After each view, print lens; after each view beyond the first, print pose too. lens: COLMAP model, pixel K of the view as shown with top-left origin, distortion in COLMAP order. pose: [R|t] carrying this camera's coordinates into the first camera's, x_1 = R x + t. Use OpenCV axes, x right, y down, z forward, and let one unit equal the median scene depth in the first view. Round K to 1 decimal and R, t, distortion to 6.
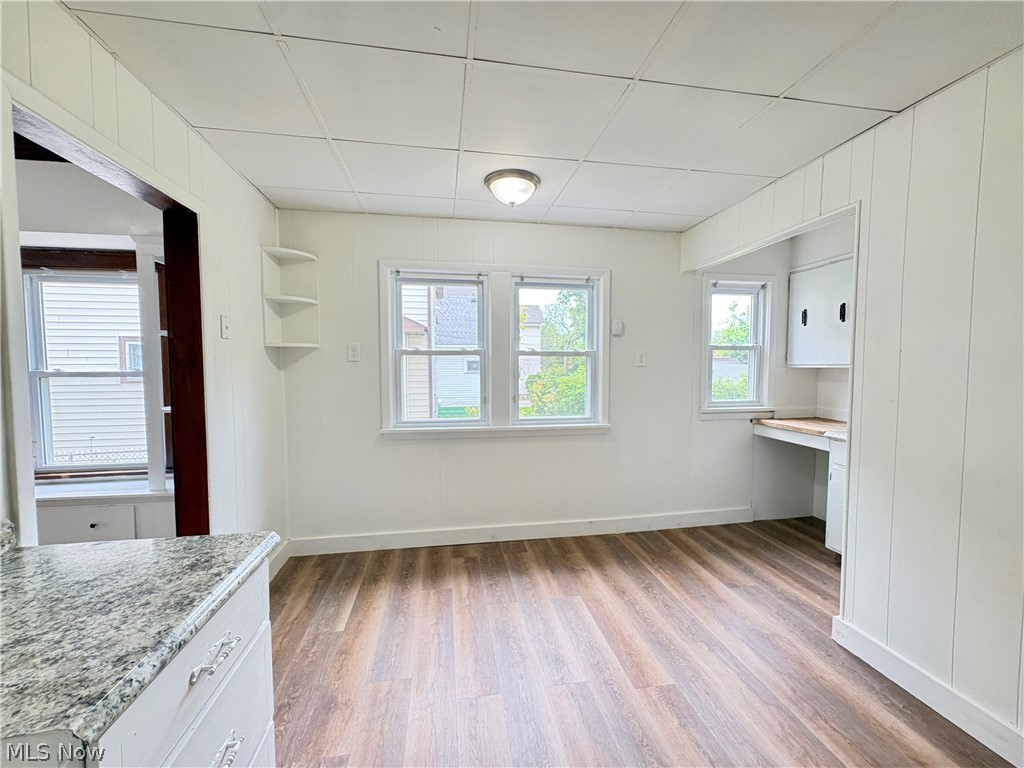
lens RADIAL K [[407.5, 0, 512.0], [0, 407.5, 386.3], [0, 0, 1]] dist [0.000735, 0.000061]
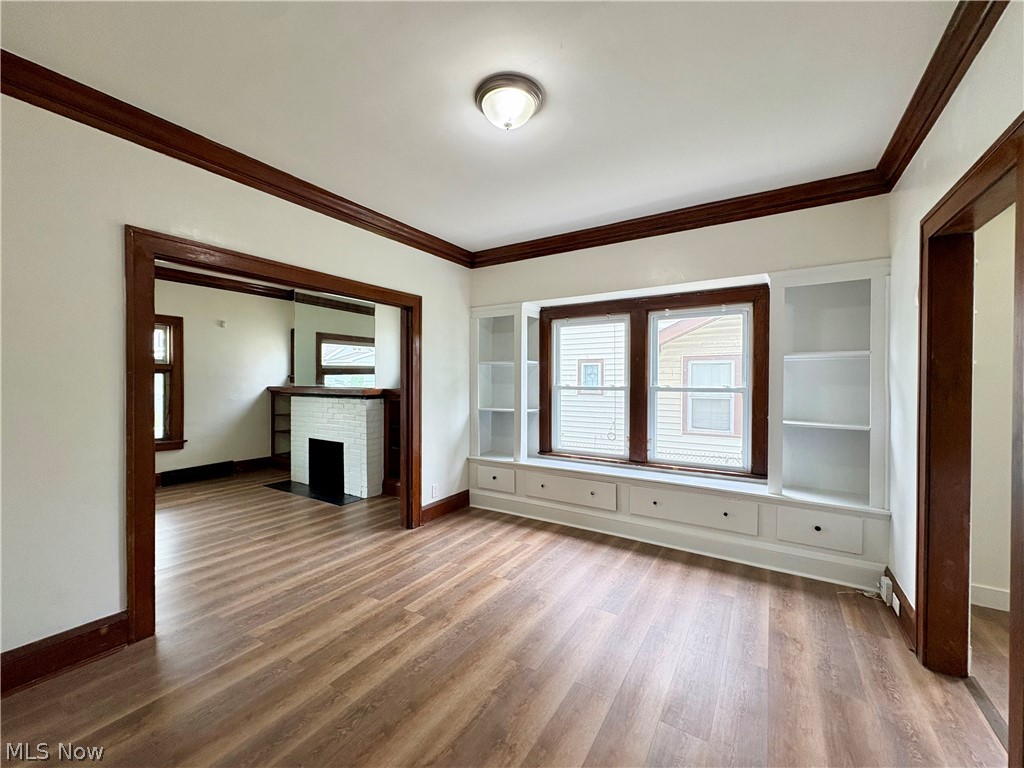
lens RADIAL K [[407.5, 0, 511.3], [0, 407.5, 382.4], [0, 0, 1]] dist [0.000735, 0.000061]
pose [[0.740246, 0.004202, -0.672323, -0.557993], [-0.035425, 0.998835, -0.032761, 0.009326], [0.671403, 0.048068, 0.739532, -0.282975]]
